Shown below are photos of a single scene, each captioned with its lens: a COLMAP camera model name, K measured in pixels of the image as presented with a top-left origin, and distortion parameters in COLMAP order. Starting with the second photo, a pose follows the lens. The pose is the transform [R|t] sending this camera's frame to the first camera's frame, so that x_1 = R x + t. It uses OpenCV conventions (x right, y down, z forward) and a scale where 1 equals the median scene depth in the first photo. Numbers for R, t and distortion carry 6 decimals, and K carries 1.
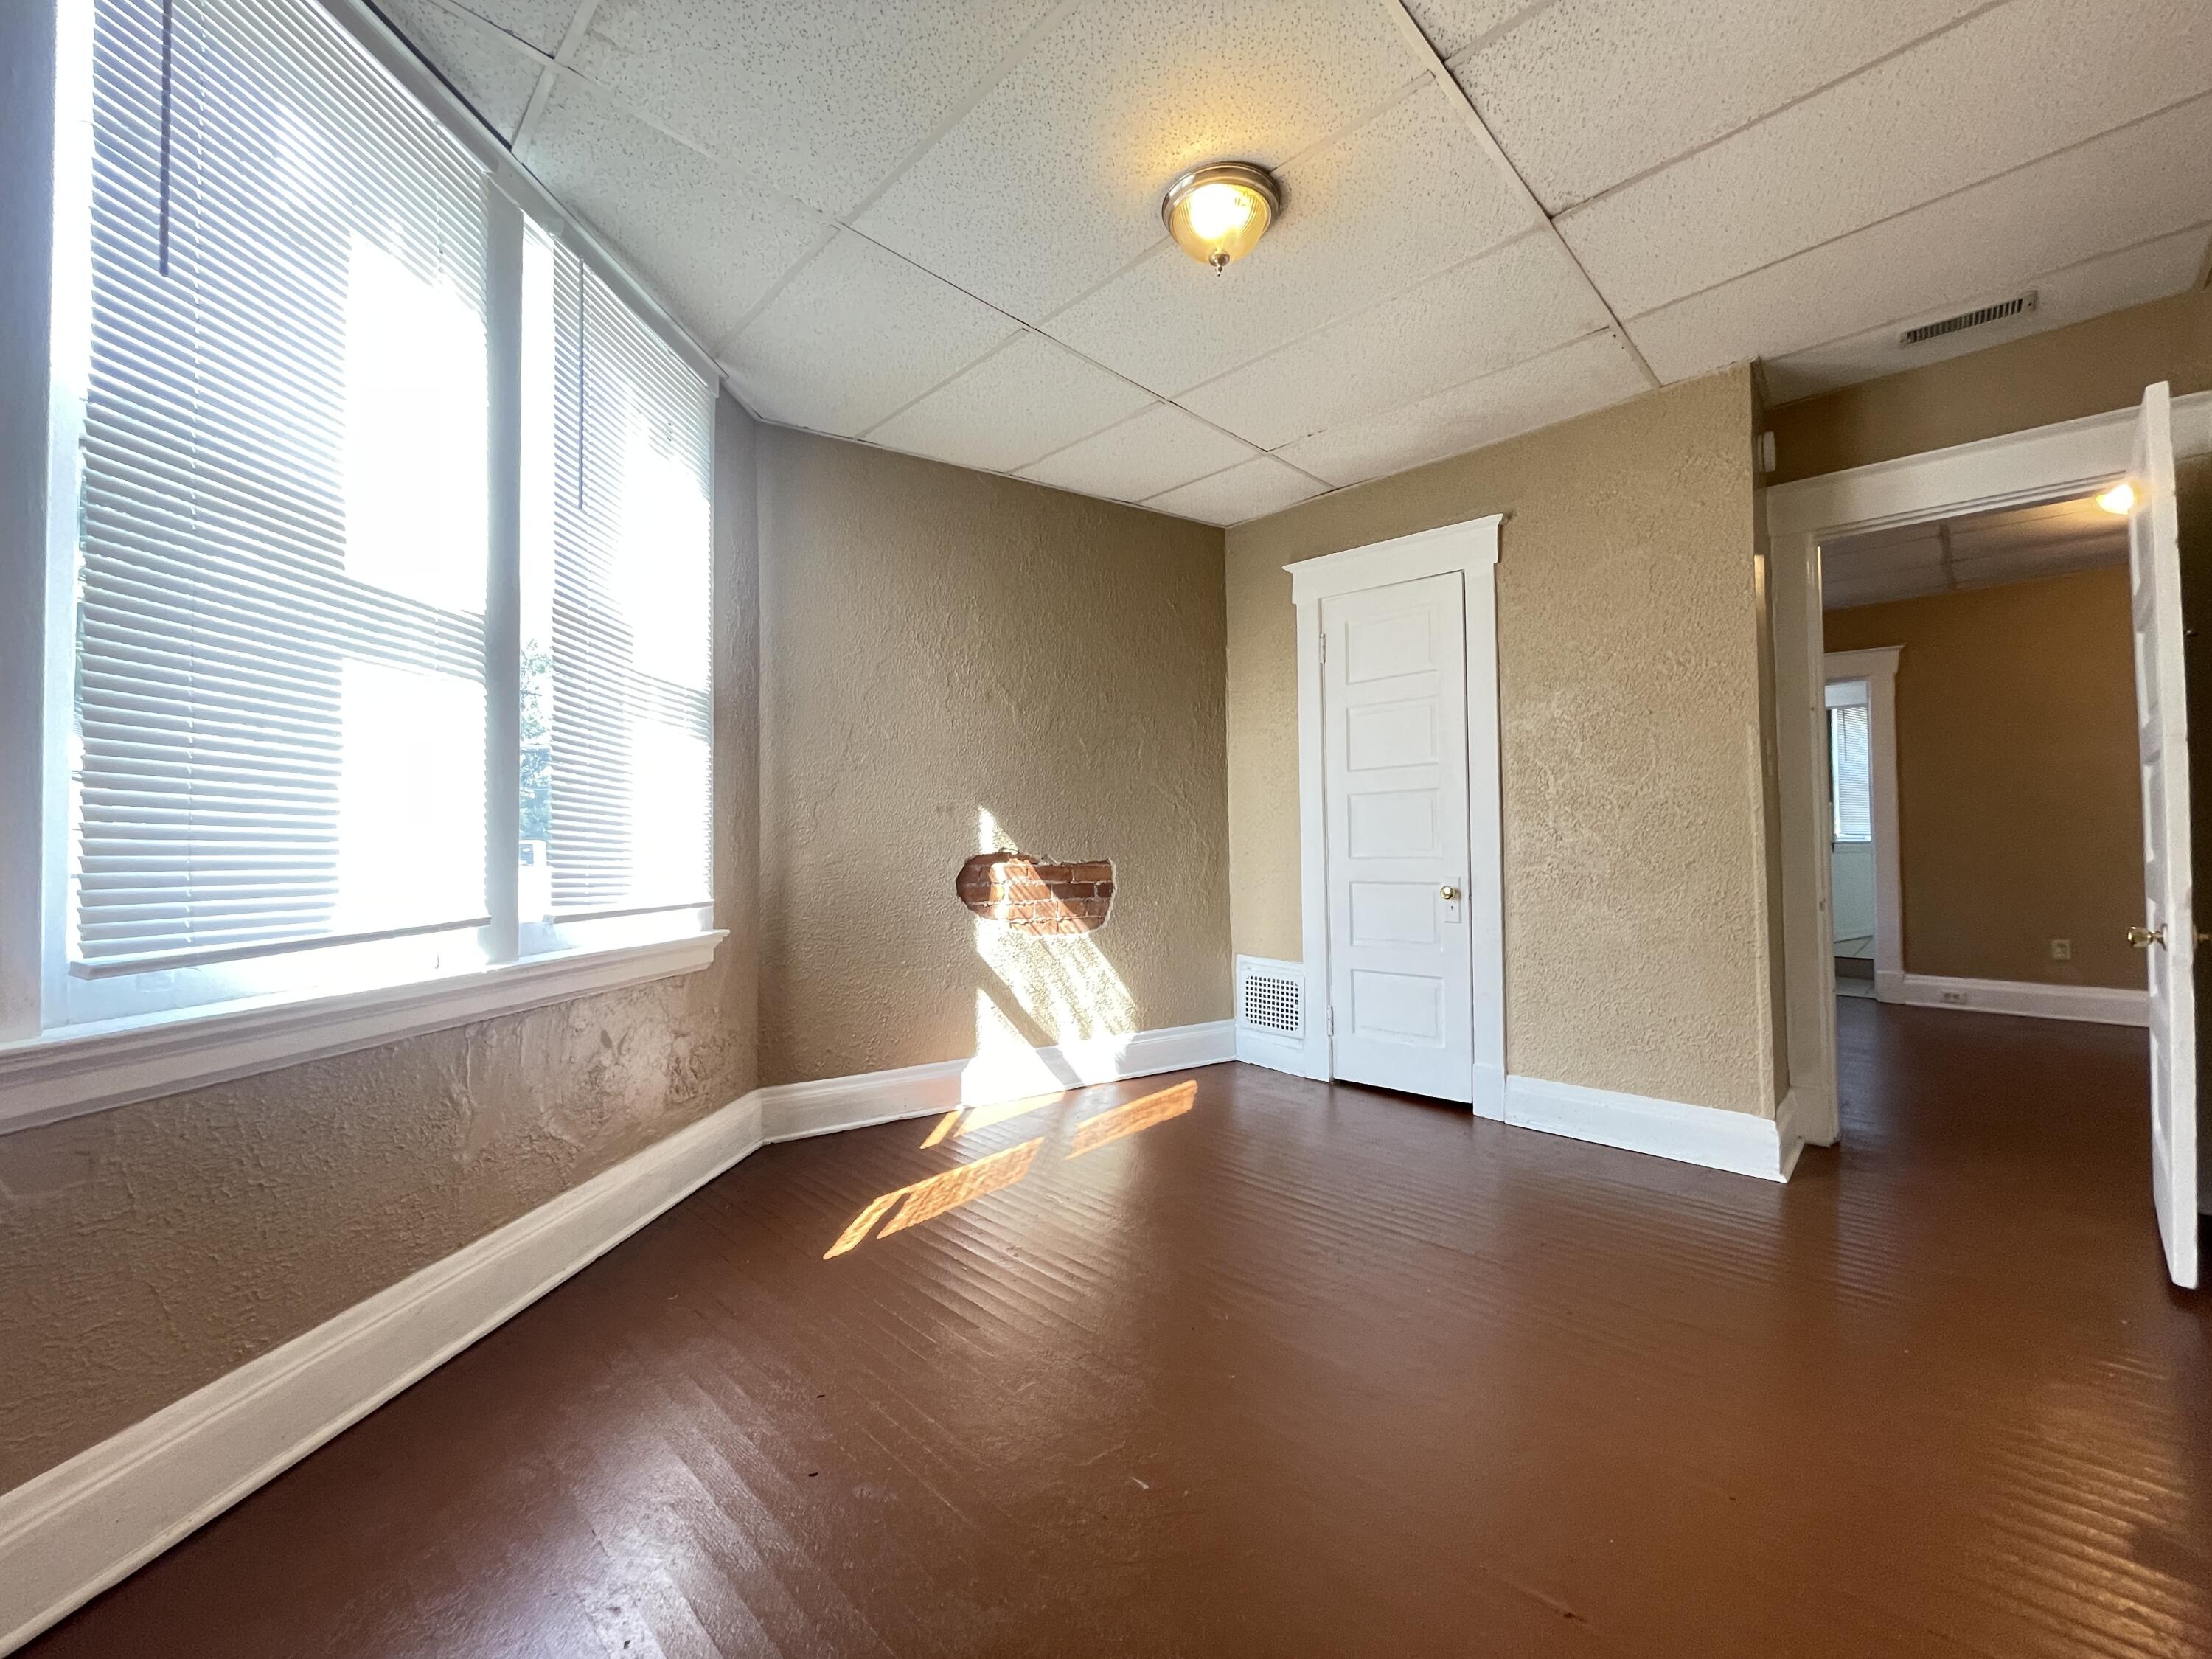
lens RADIAL K [[891.2, 0, 1098.6], [0, 891.2, 829.4], [0, 0, 1]] dist [-0.000026, 0.000196]
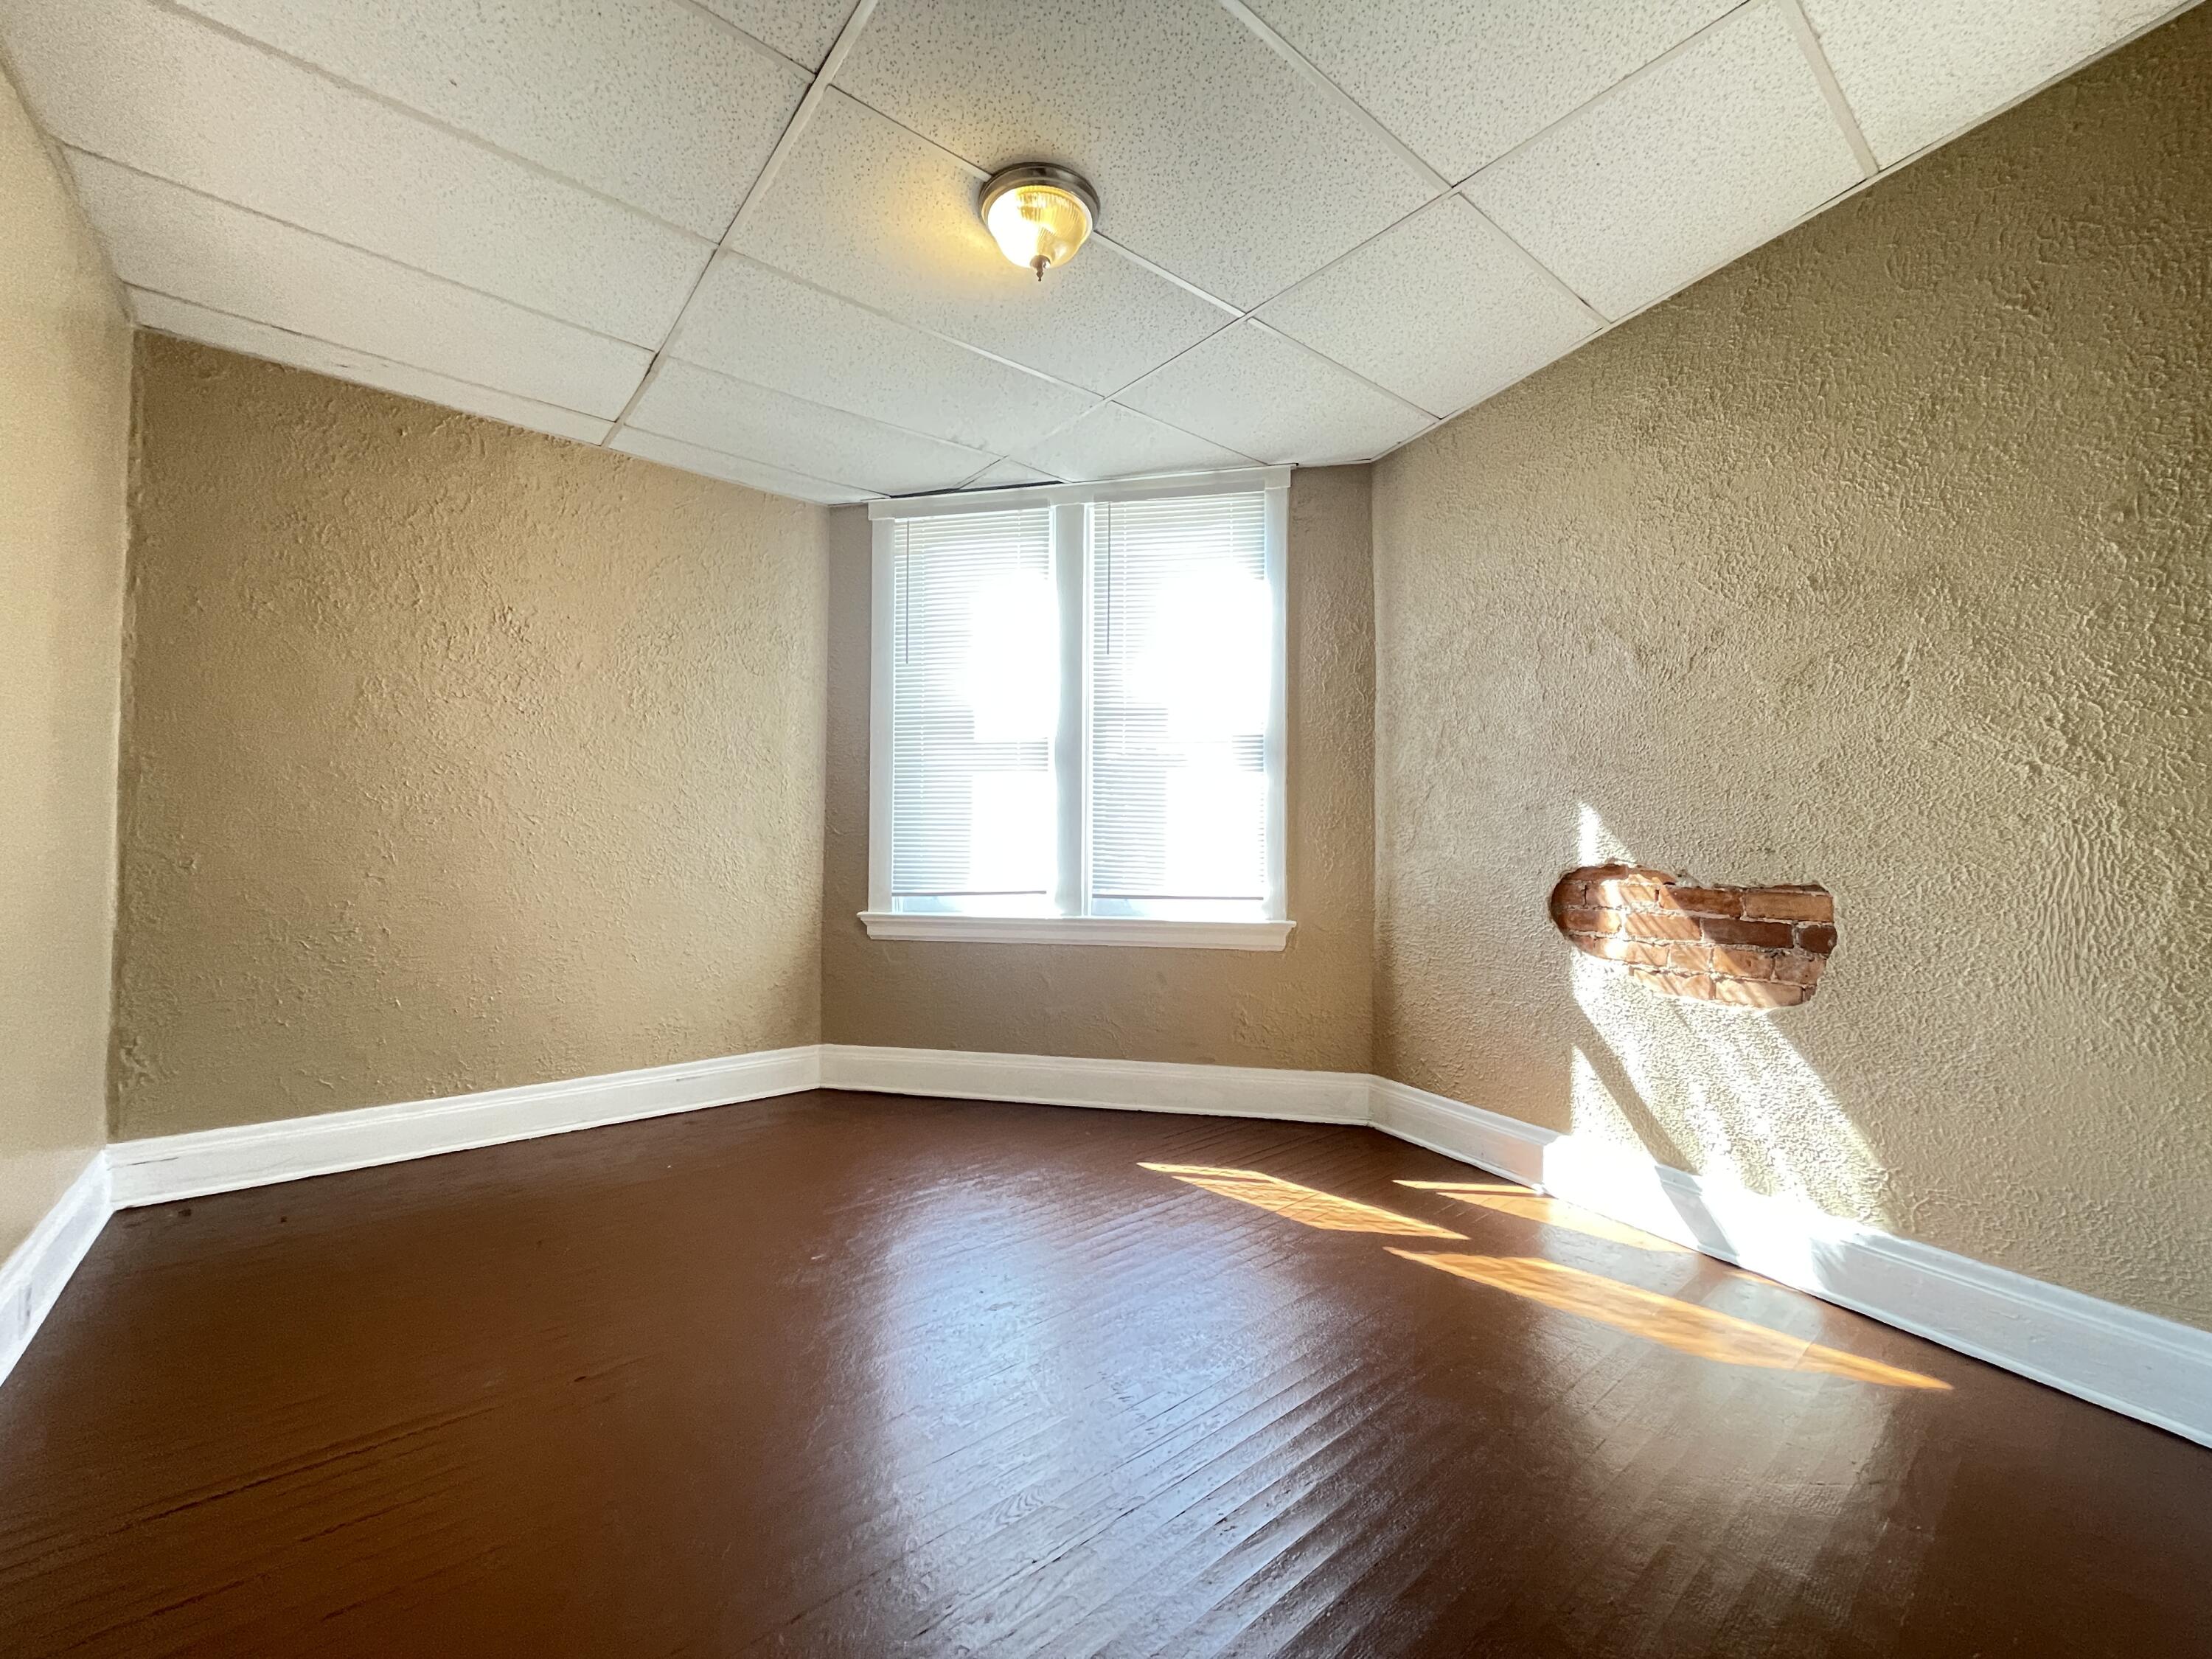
lens RADIAL K [[881.0, 0, 1074.1], [0, 881.0, 841.4], [0, 0, 1]] dist [-0.019388, -0.000026]
pose [[-0.123125, 0.000317, -0.992391, 0.621690], [0.025181, 0.999679, -0.002805, -0.001329], [0.992072, -0.025335, -0.123094, 0.658678]]
